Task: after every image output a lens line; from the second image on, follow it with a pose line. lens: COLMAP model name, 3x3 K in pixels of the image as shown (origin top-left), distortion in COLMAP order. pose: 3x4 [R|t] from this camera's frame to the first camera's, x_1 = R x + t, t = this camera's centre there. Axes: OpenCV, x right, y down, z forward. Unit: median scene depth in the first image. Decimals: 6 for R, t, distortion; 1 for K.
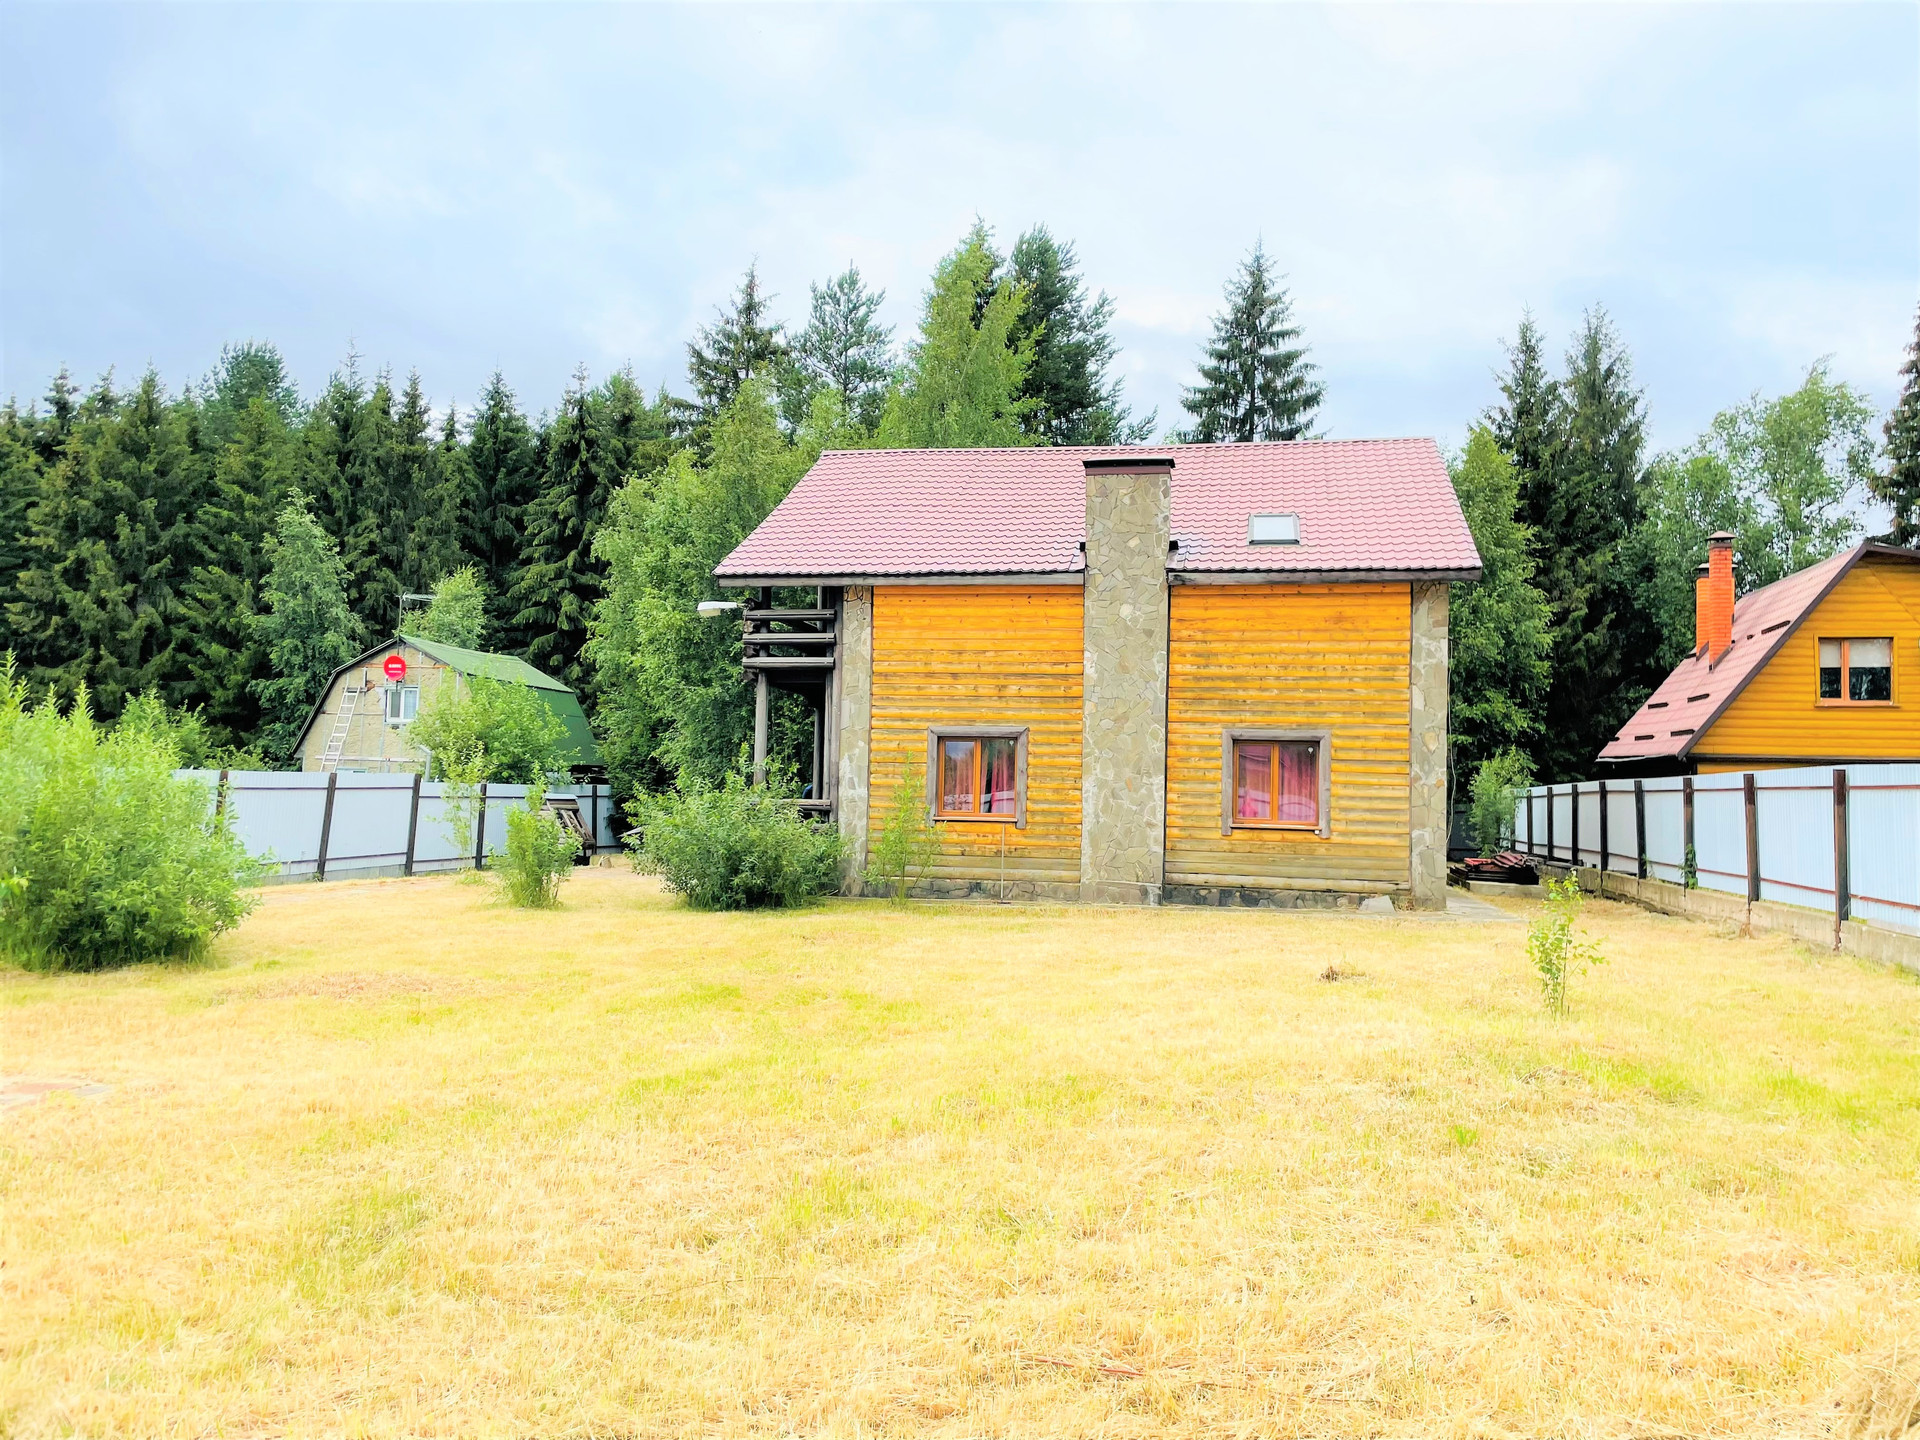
lens RADIAL K [[1456.4, 0, 971.9], [0, 1456.4, 706.5], [0, 0, 1]] dist [0.092019, -0.121760]
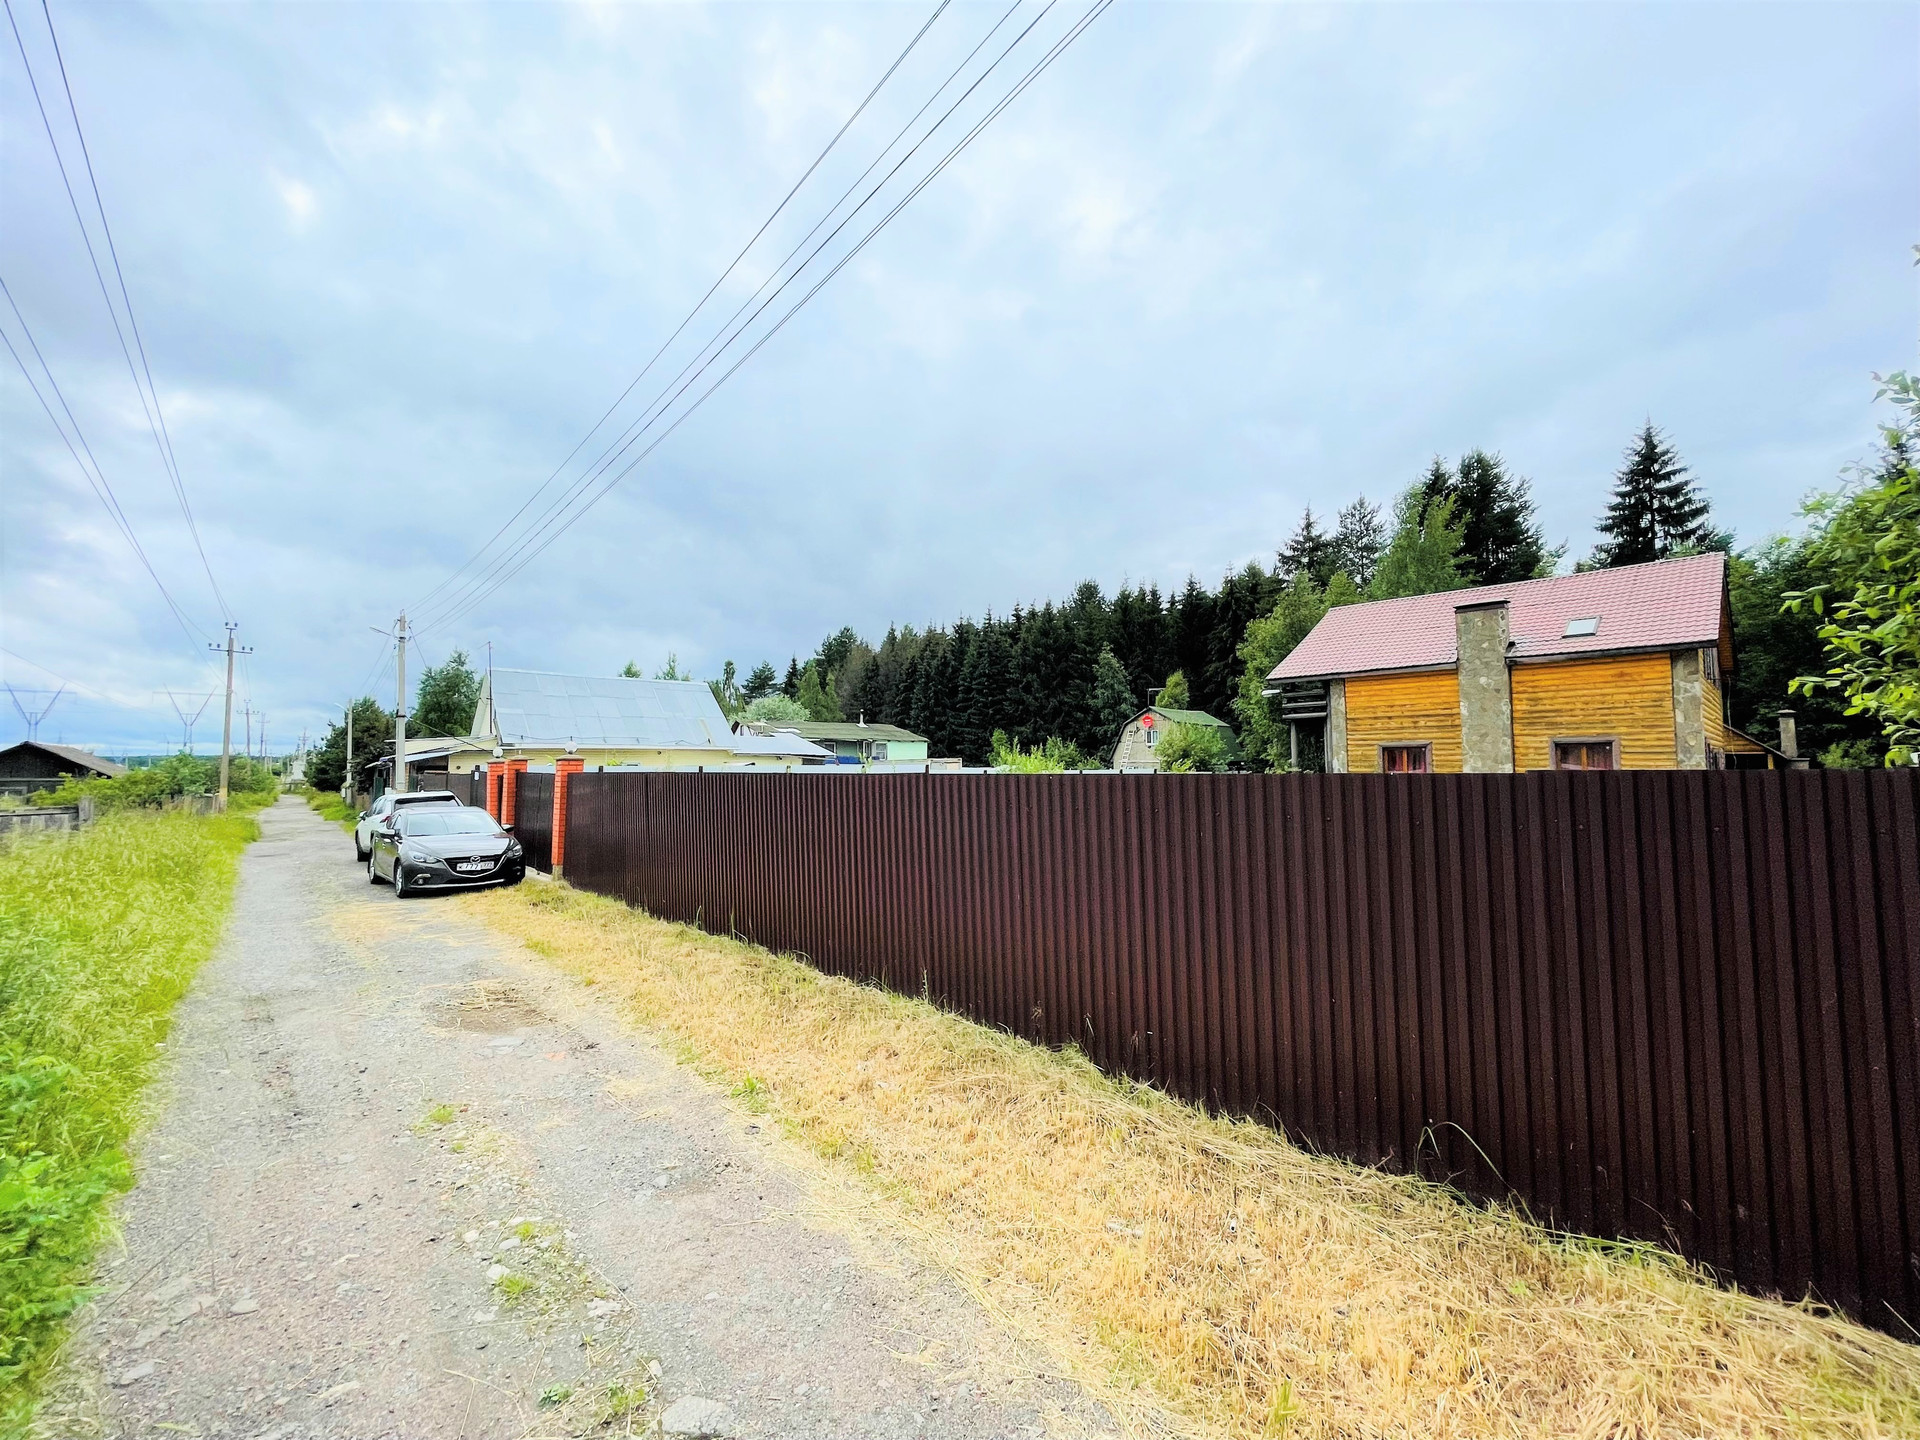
lens RADIAL K [[779.0, 0, 959.2], [0, 779.0, 714.8], [0, 0, 1]] dist [-0.002869, -0.000279]
pose [[0.804939, -0.063650, -0.589933, 0.152179], [0.055589, 0.997946, -0.031824, -0.024915], [0.590748, -0.007177, 0.806825, -0.256939]]
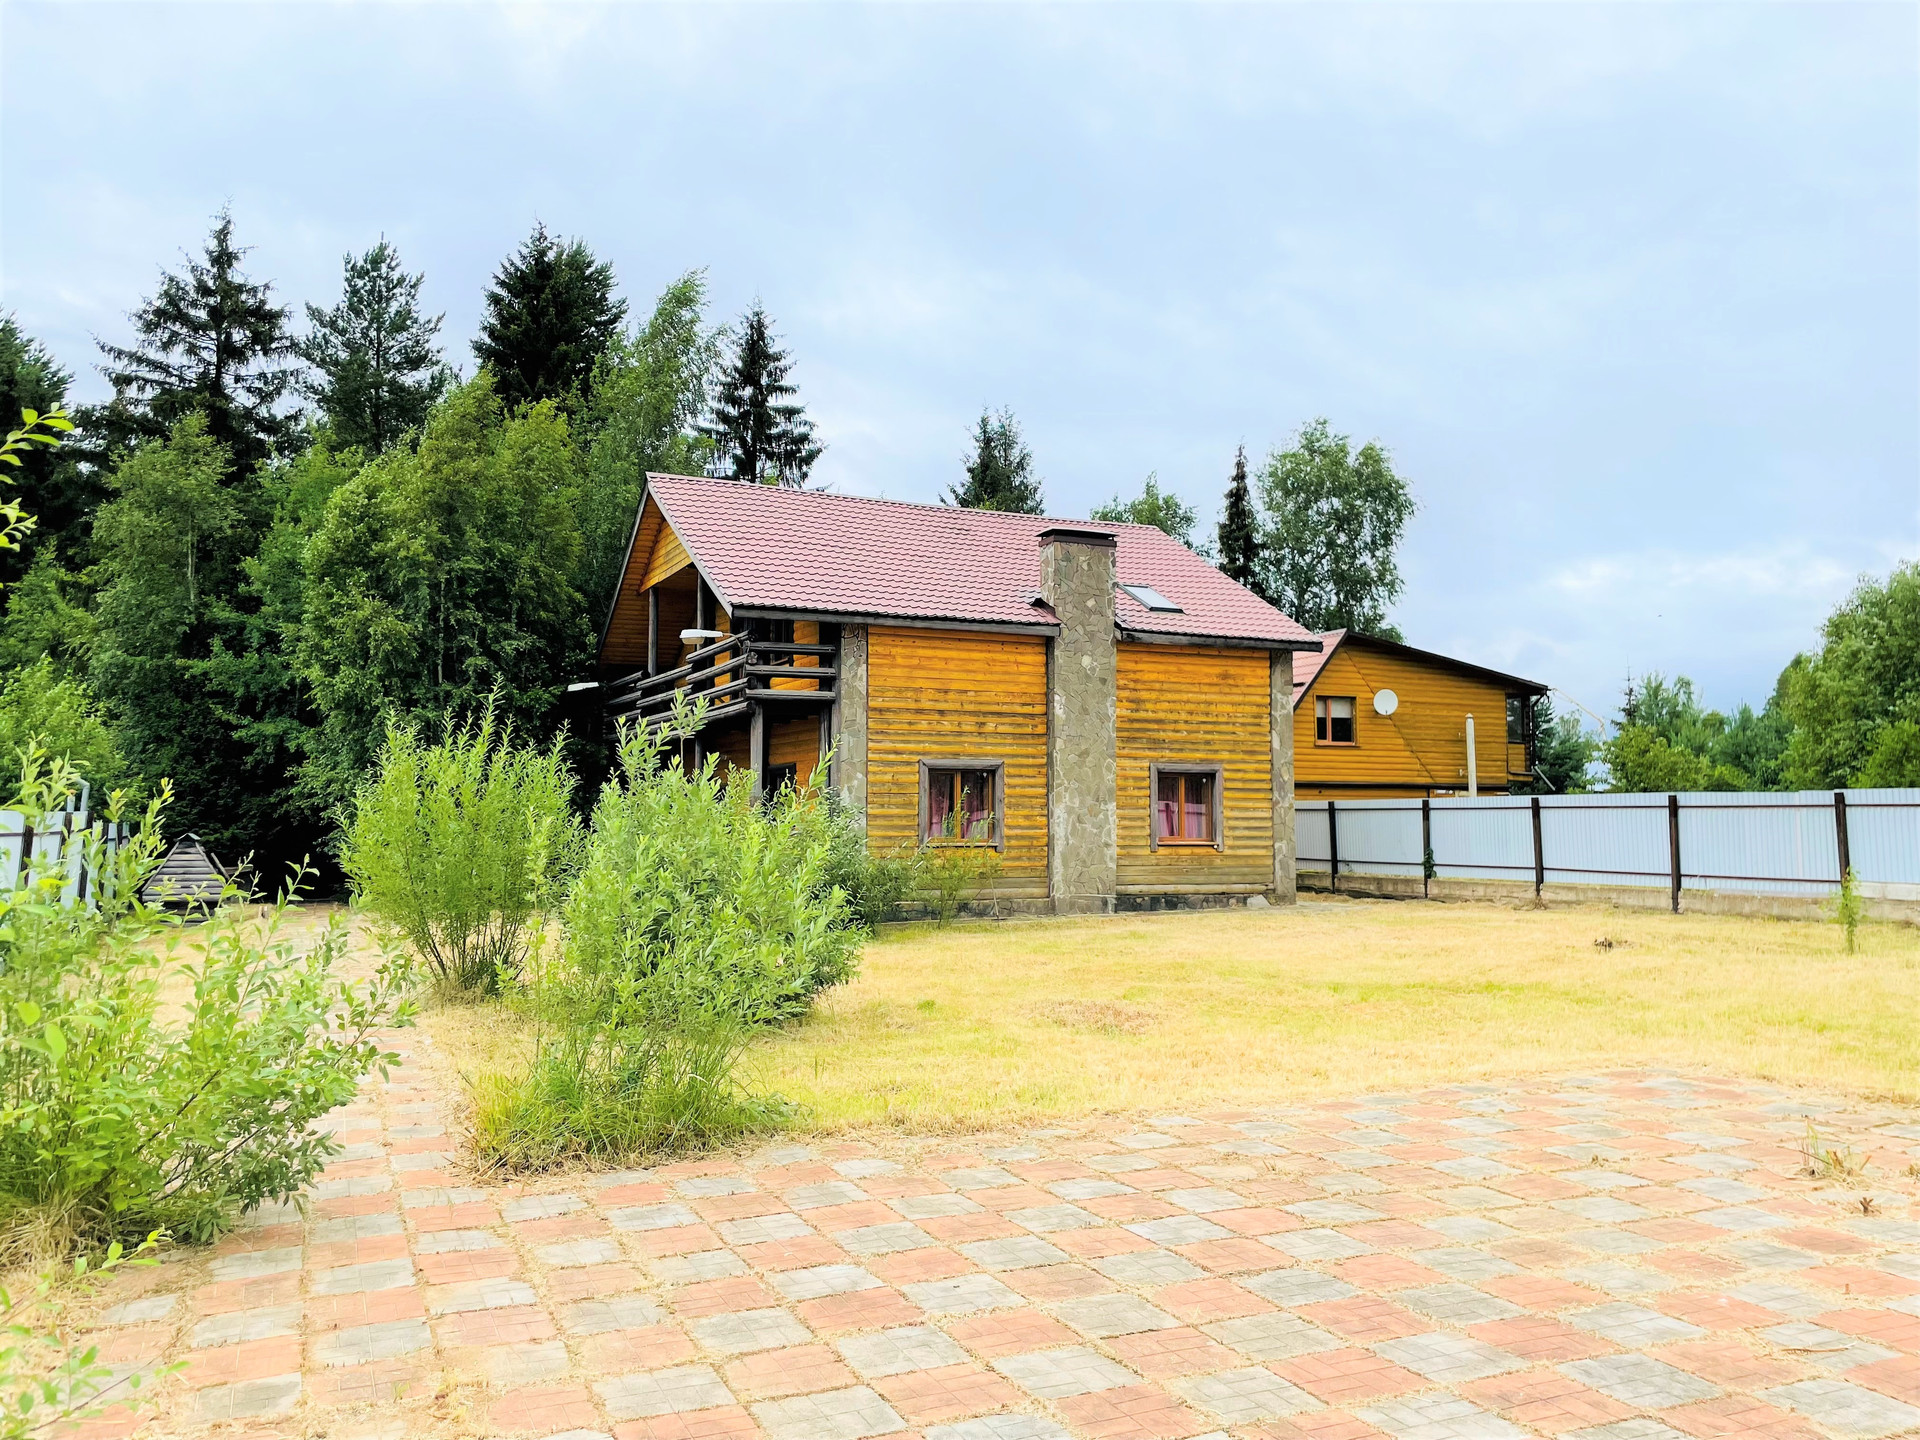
lens RADIAL K [[1456.4, 0, 946.3], [0, 1456.4, 720.0], [0, 0, 1]] dist [0.092019, -0.121760]
pose [[0.809918, 0.020356, 0.586190, -0.660637], [-0.018031, 0.999789, -0.009806, -0.005480], [-0.586266, -0.002627, 0.810114, 0.123994]]
